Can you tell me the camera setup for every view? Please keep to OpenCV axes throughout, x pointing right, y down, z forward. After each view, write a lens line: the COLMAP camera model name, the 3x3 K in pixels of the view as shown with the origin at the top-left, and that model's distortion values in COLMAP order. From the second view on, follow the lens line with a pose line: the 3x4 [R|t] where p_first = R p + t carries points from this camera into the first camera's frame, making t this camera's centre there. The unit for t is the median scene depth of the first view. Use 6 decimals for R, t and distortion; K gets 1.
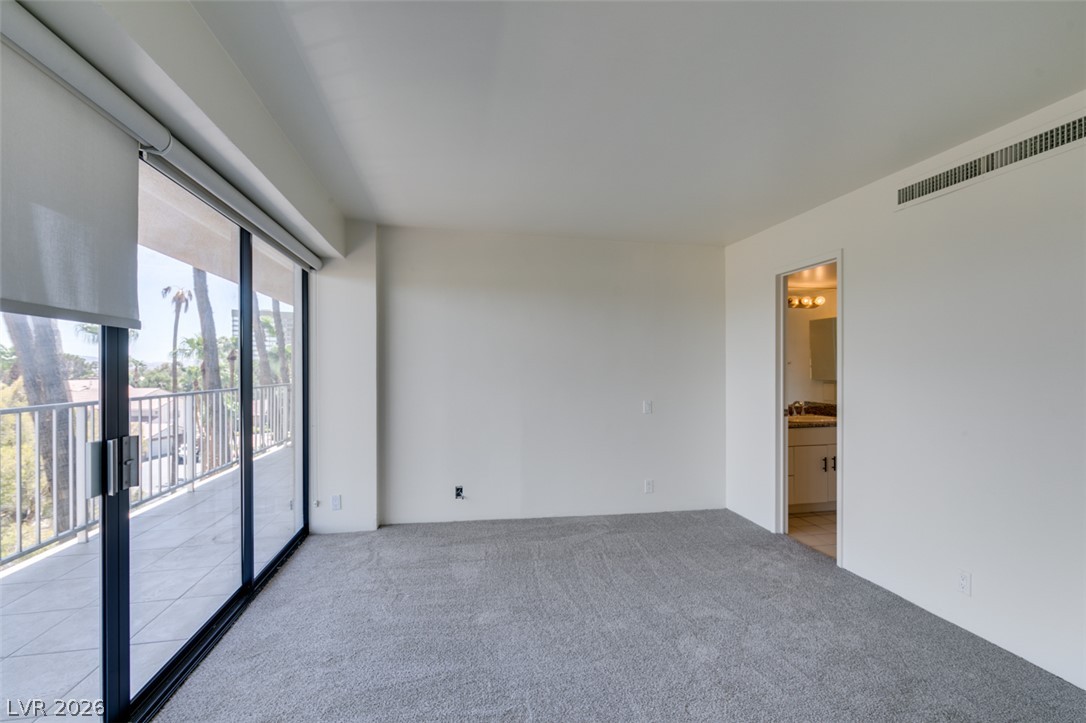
lens RADIAL K [[478.9, 0, 527.2], [0, 478.9, 367.6], [0, 0, 1]] dist [0.004641, 0.000031]
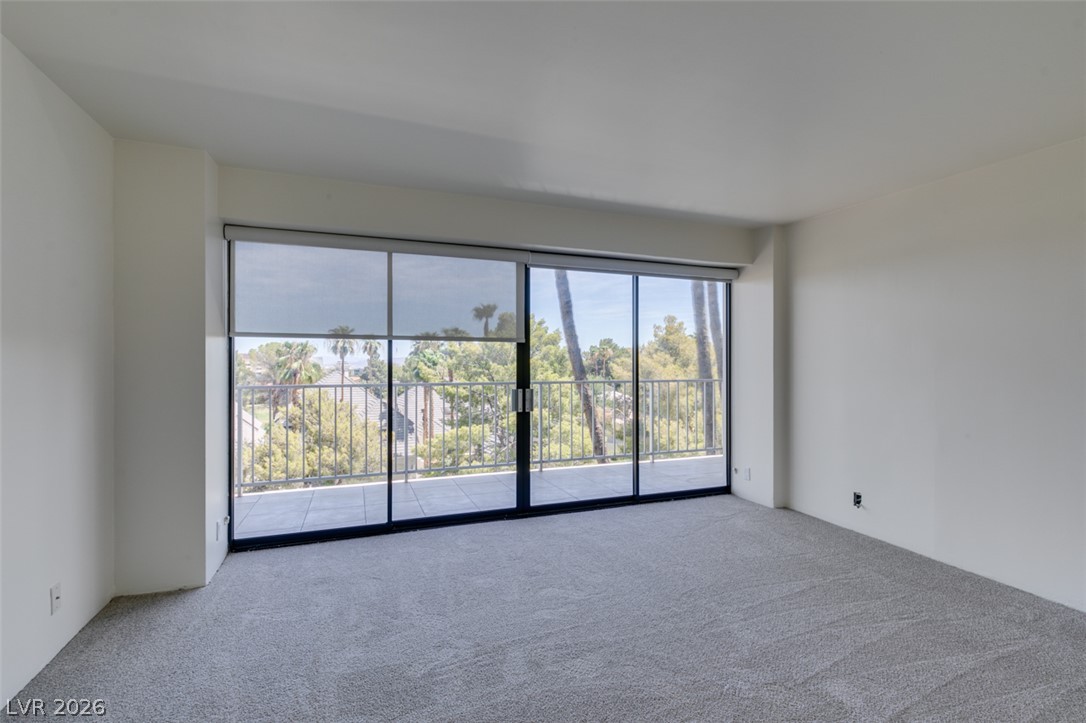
lens RADIAL K [[478.9, 0, 546.2], [0, 478.9, 354.8], [0, 0, 1]] dist [0.004641, 0.000031]
pose [[0.194864, -0.020119, -0.980624, 0.674624], [0.003355, 0.999797, -0.019846, 0.010019], [0.980825, 0.000578, 0.194892, 0.286820]]
